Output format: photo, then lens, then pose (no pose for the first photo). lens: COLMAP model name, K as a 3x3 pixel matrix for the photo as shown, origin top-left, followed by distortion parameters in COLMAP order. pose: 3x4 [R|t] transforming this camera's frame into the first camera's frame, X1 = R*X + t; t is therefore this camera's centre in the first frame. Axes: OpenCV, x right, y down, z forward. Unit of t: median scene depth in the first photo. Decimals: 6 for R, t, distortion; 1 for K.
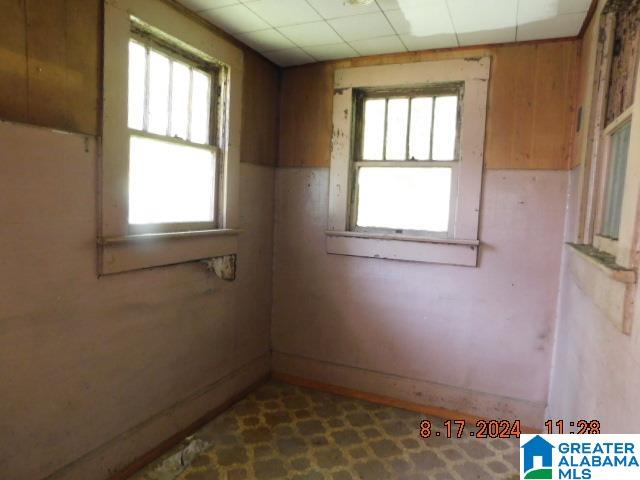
lens RADIAL K [[421.2, 0, 320.0], [0, 421.2, 240.0], [0, 0, 1]] dist [-0.079310, 0.069605]
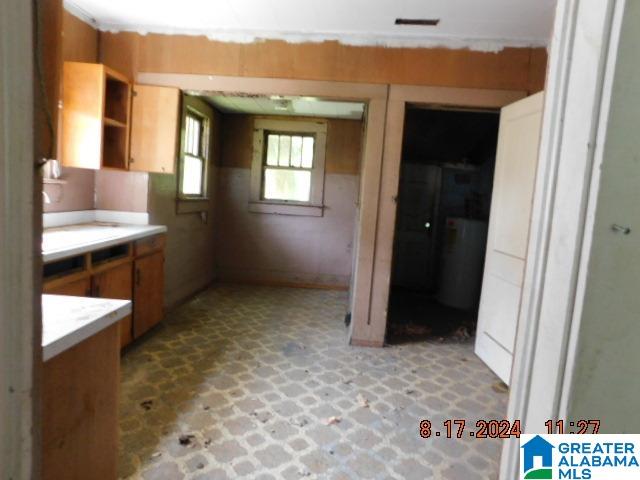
lens RADIAL K [[421.2, 0, 320.0], [0, 421.2, 240.0], [0, 0, 1]] dist [-0.079310, 0.069605]
pose [[0.934943, -0.017846, 0.354350, -0.405505], [0.006805, 0.999453, 0.032379, 0.109604], [-0.354733, -0.027861, 0.934552, -1.032799]]
